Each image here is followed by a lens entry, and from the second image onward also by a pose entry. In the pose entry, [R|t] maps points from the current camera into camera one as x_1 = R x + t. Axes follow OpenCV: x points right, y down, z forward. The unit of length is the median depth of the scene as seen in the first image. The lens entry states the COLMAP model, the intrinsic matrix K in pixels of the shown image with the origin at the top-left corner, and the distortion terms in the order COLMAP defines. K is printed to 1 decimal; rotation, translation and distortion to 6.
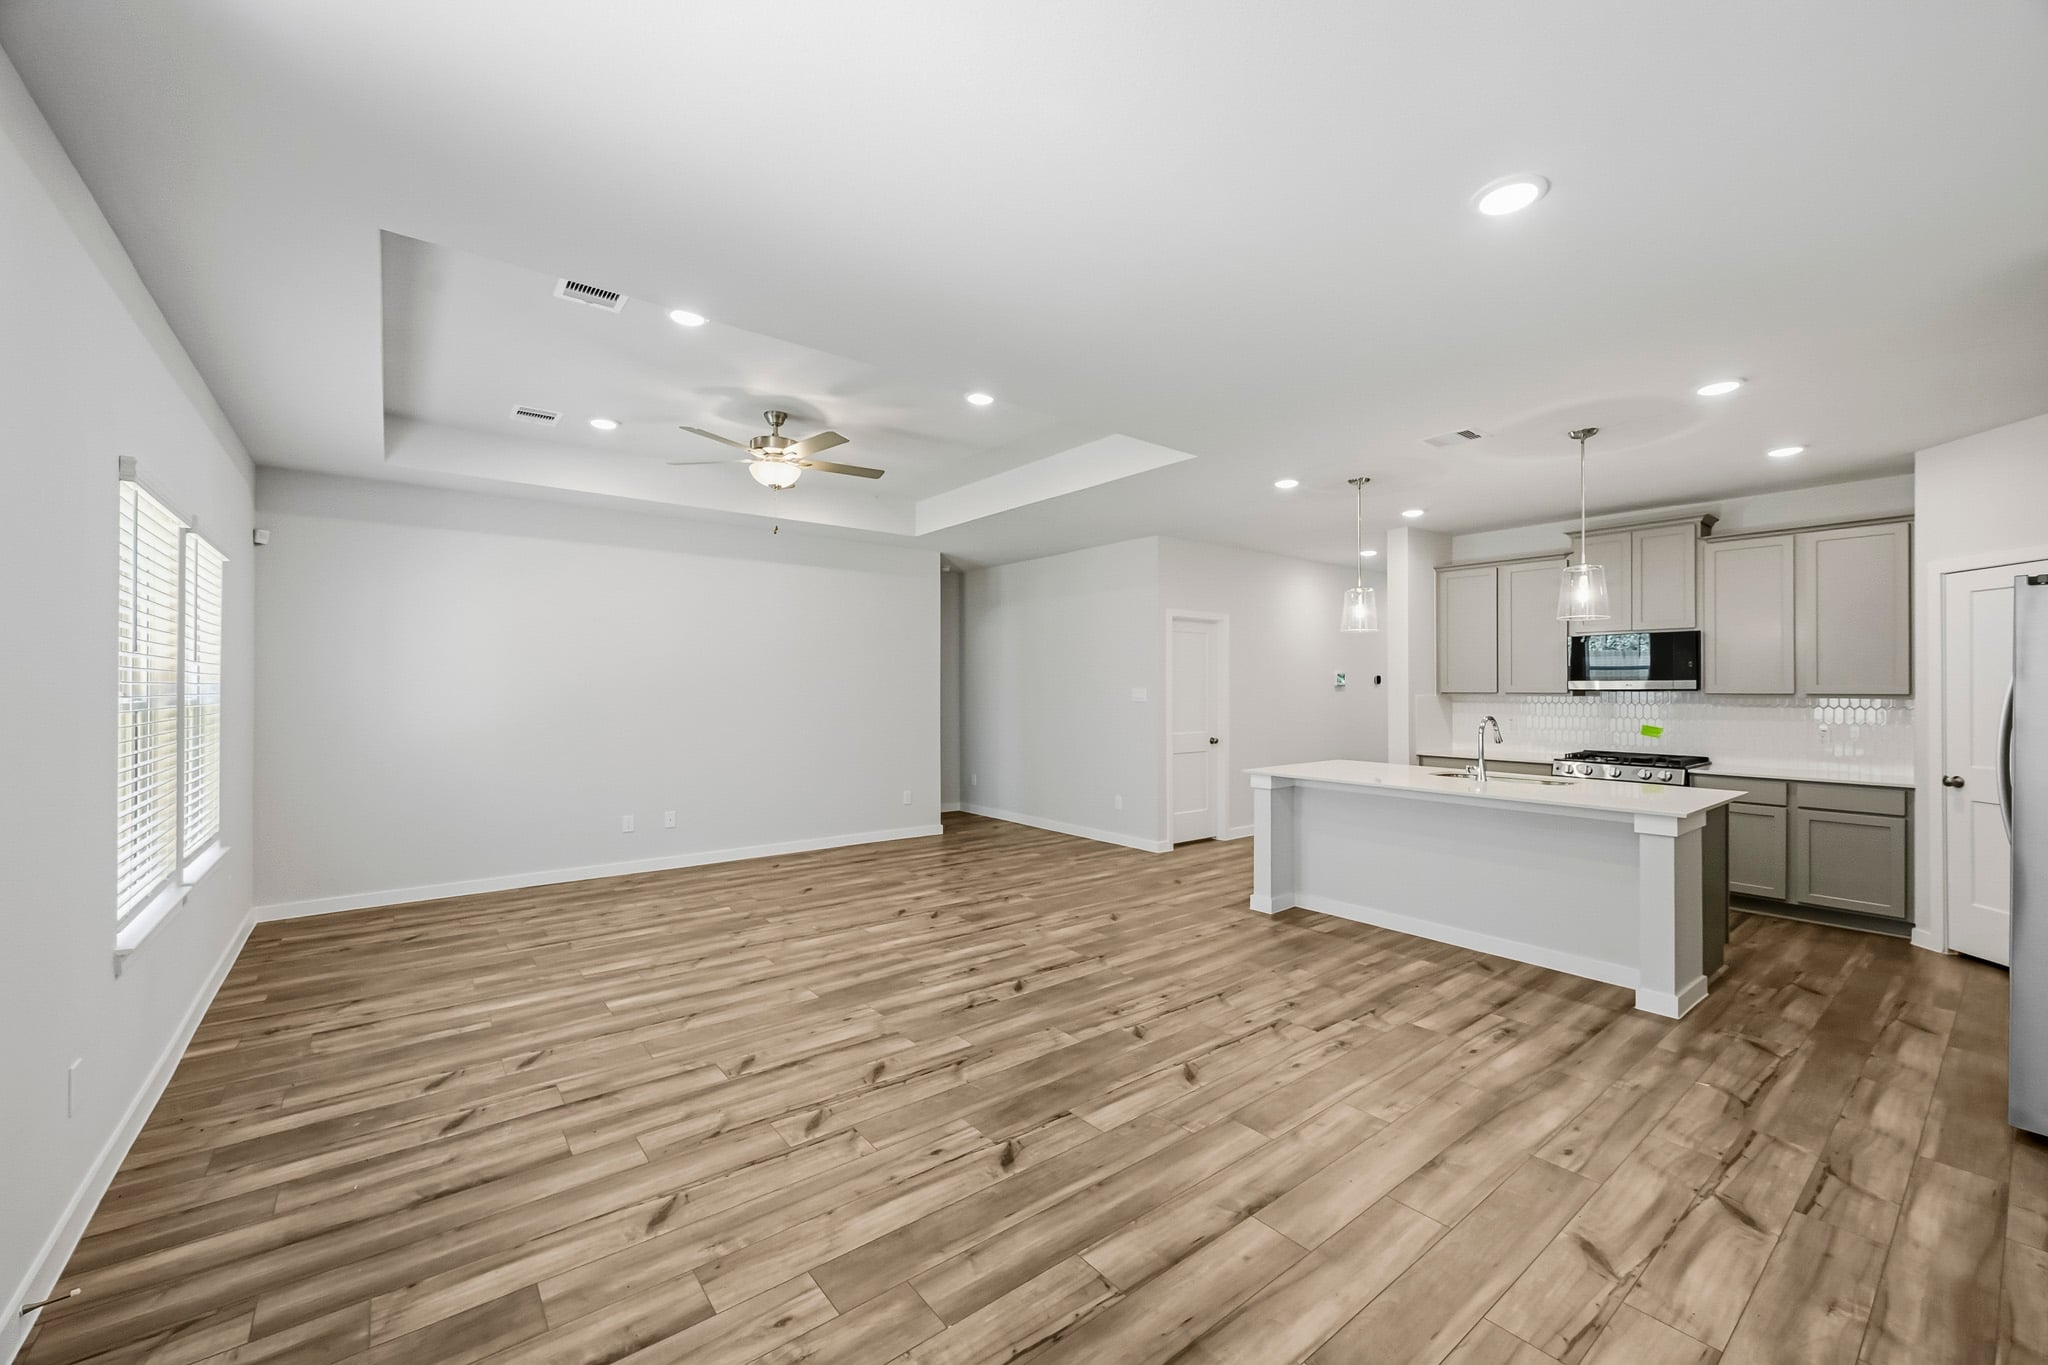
lens RADIAL K [[798.8, 0, 1020.6], [0, 798.8, 689.3], [0, 0, 1]] dist [-0.002349, -0.000346]
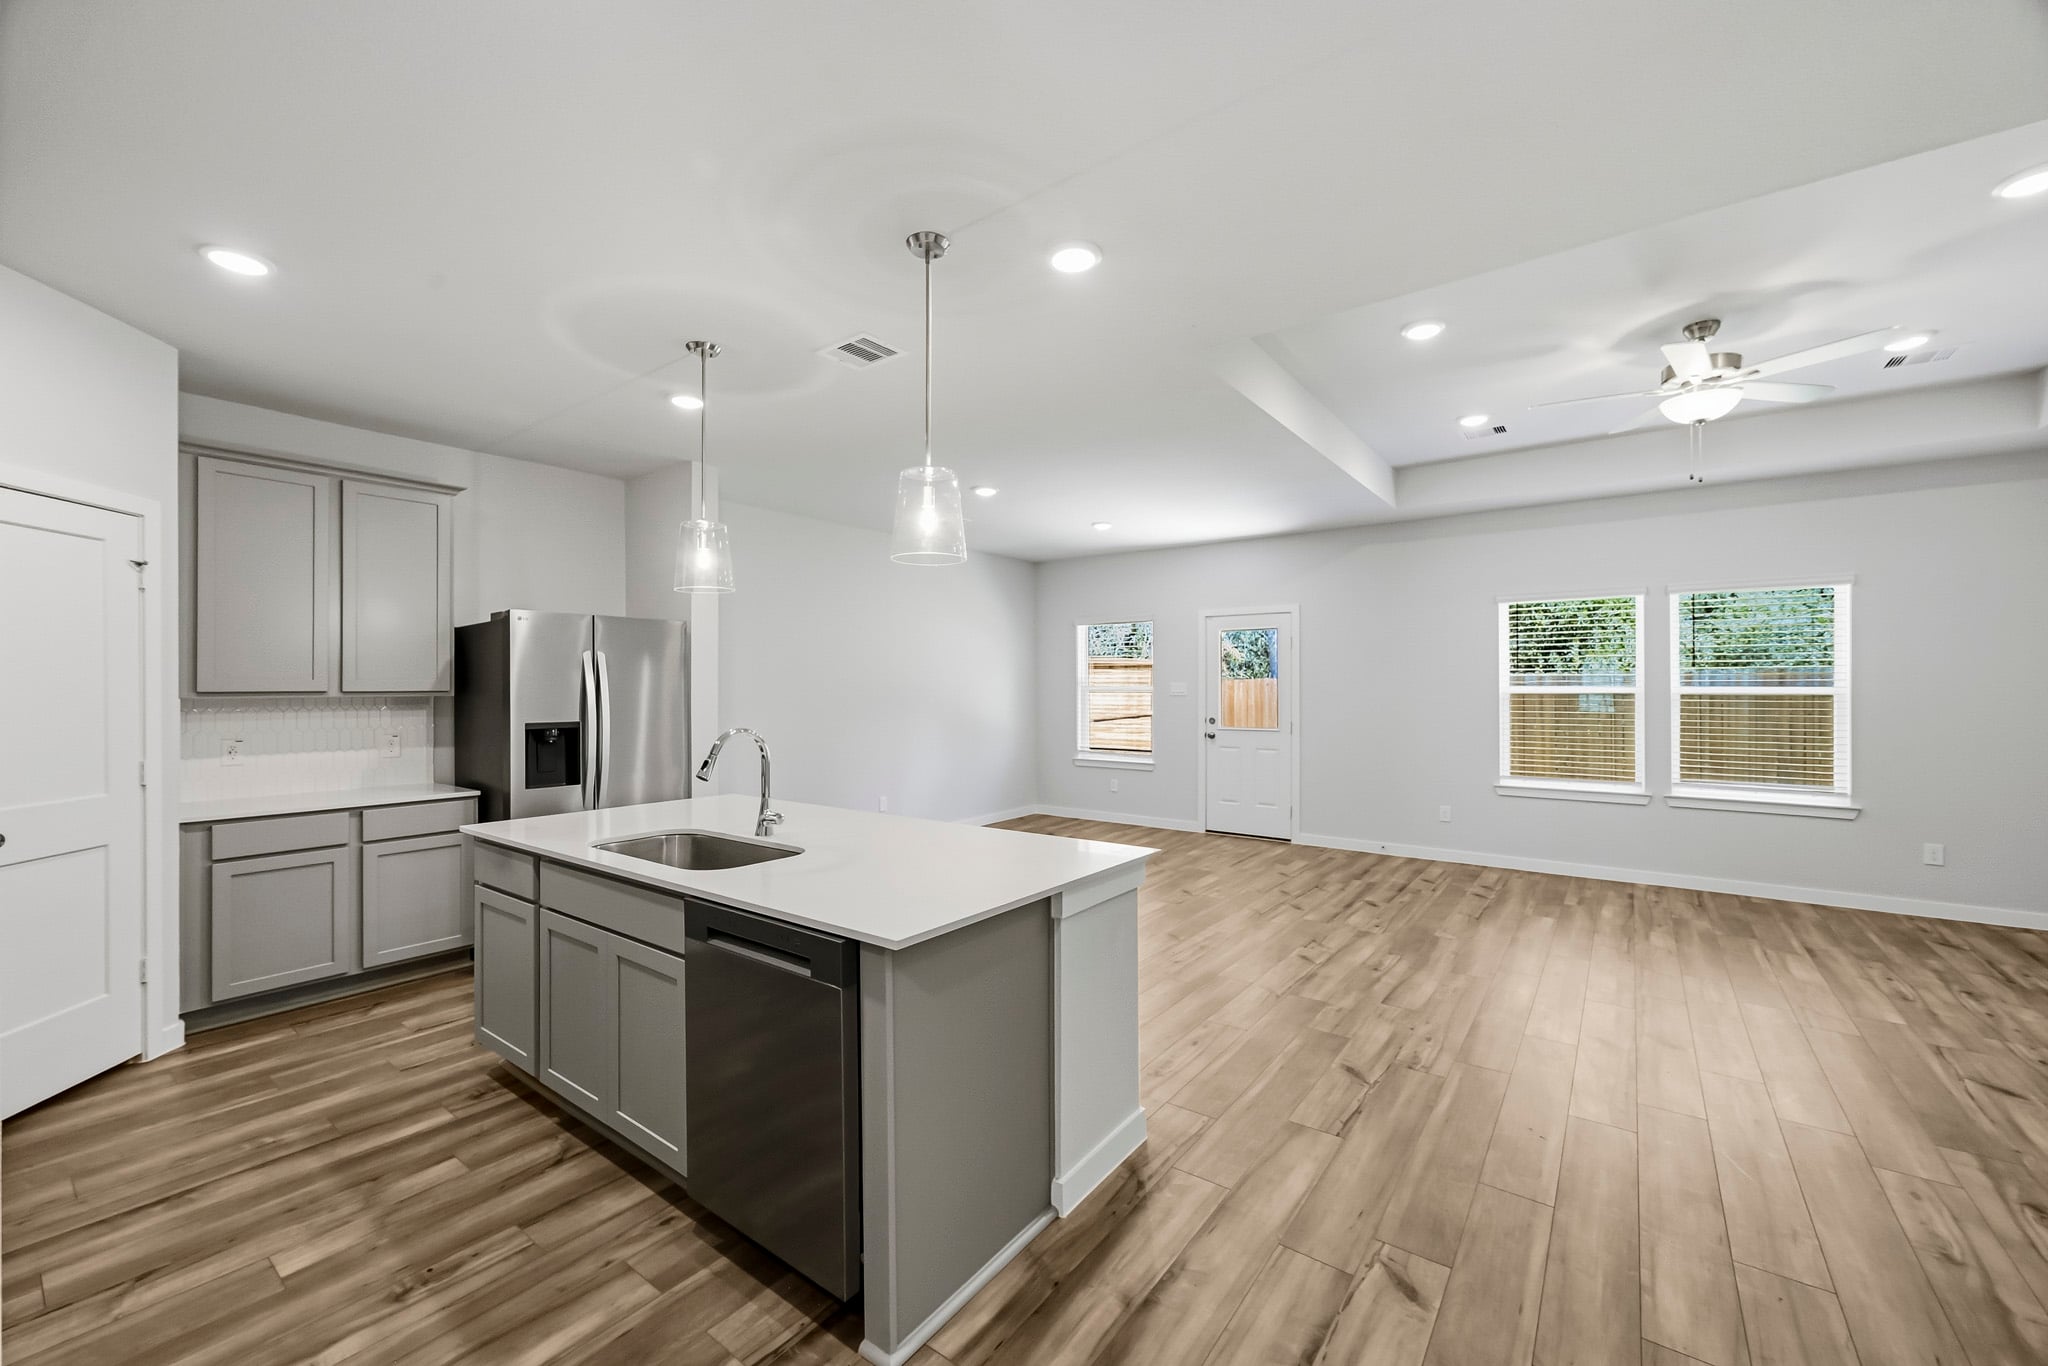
lens RADIAL K [[813.3, 0, 1014.8], [0, 813.3, 686.9], [0, 0, 1]] dist [-0.000685, 0.000003]
pose [[-0.966096, 0.001170, -0.258182, 0.593154], [0.000669, 0.999998, 0.002029, 0.002460], [0.258184, 0.001788, -0.966094, 1.756940]]
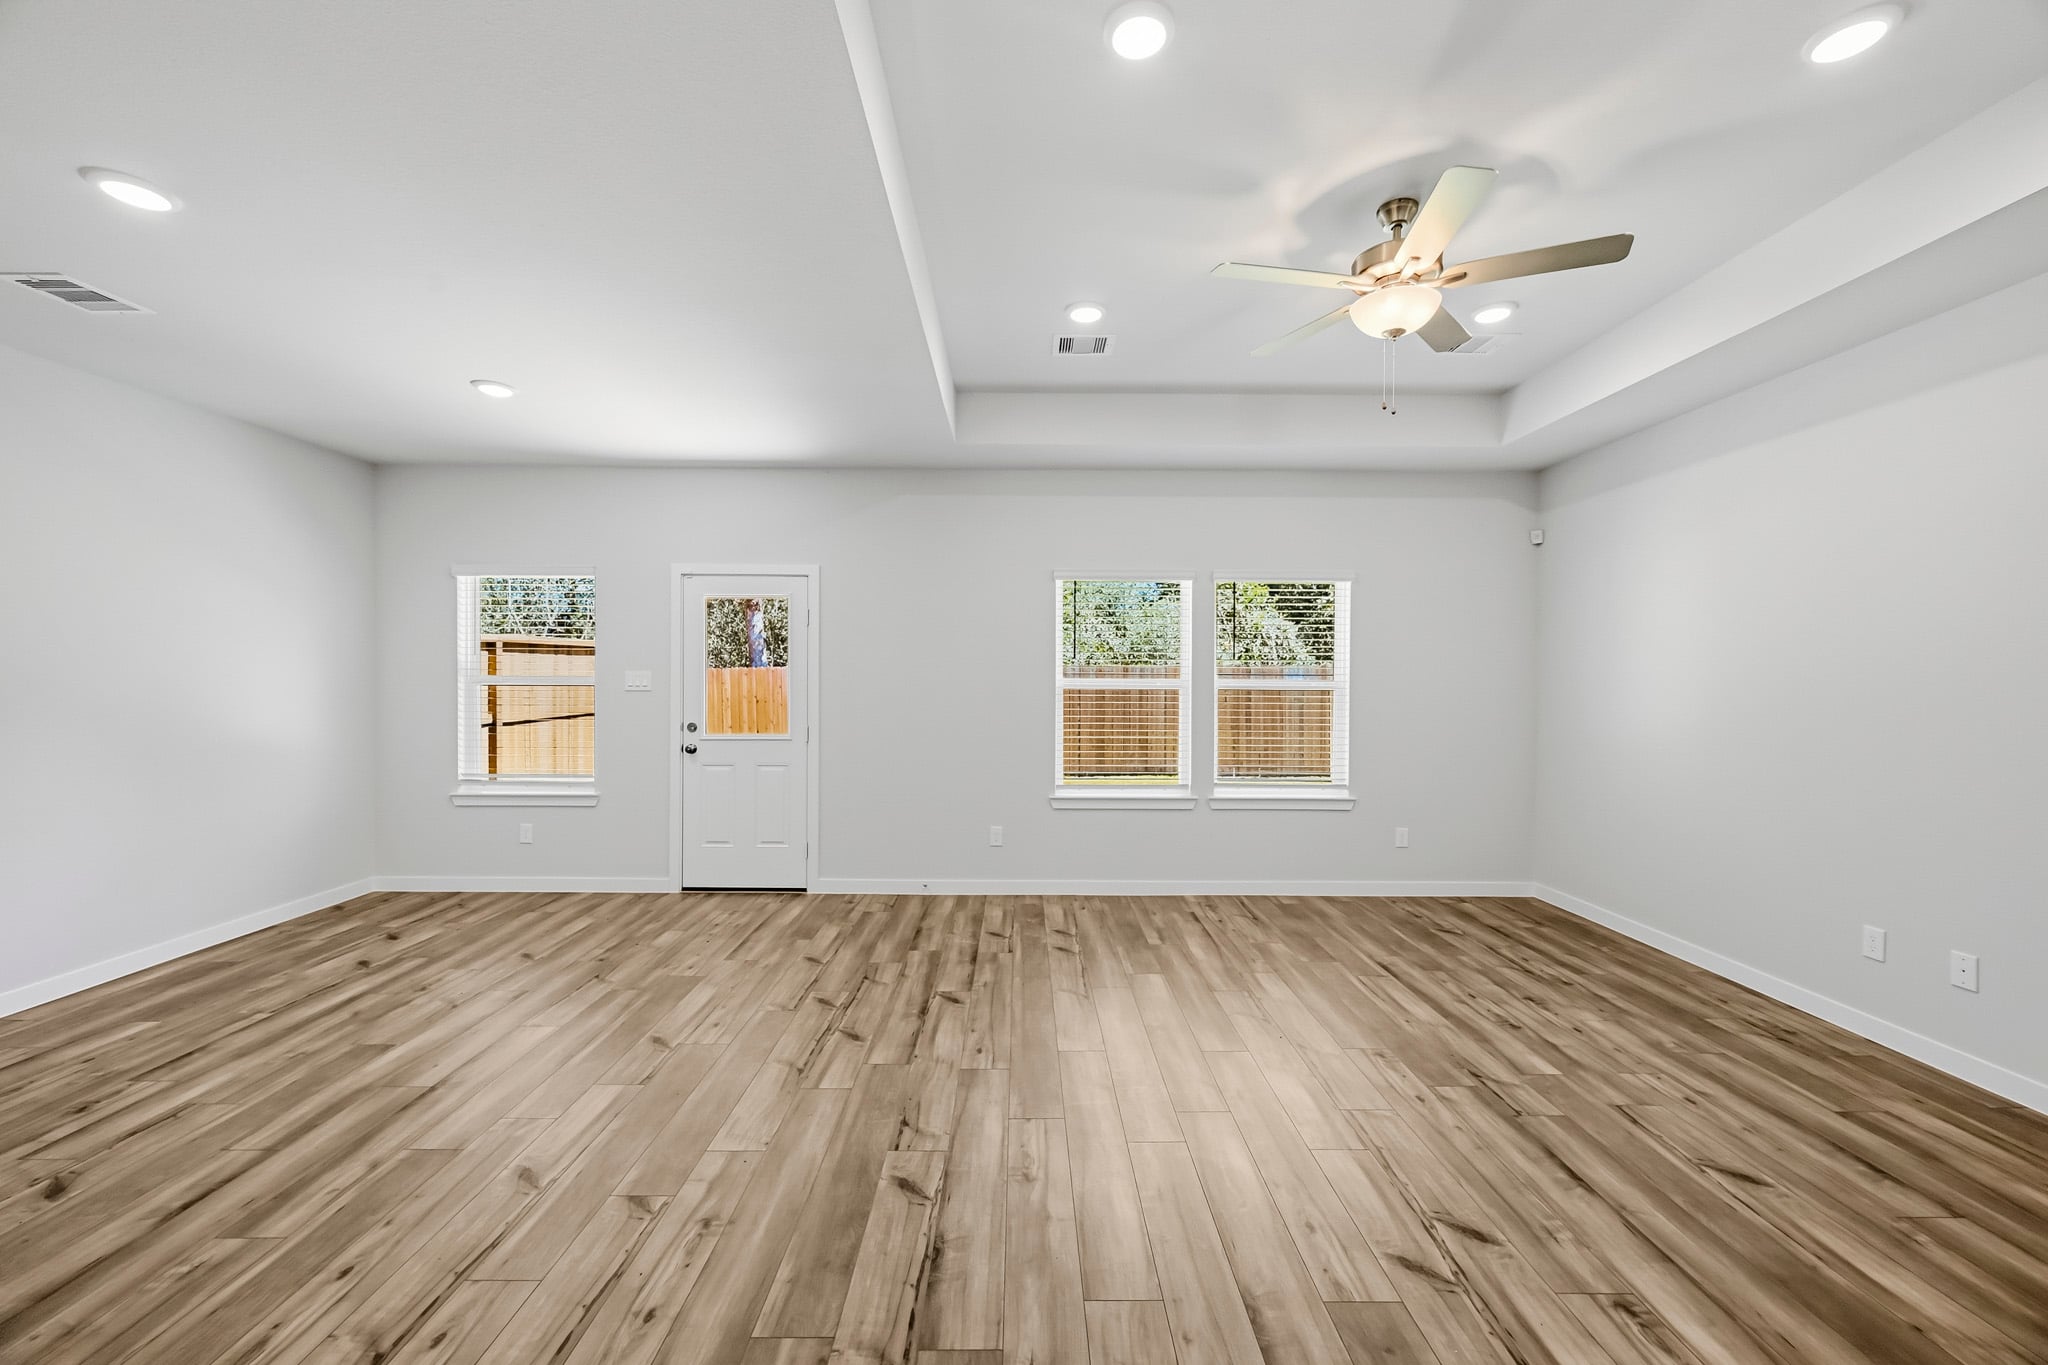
lens RADIAL K [[808.6, 0, 1021.3], [0, 808.6, 682.6], [0, 0, 1]] dist [0.000353, -0.000354]
pose [[-0.613257, 0.001438, -0.789882, 0.367679], [-0.006528, 0.999955, 0.006889, 0.001915], [0.789856, 0.009381, -0.613220, 1.273242]]
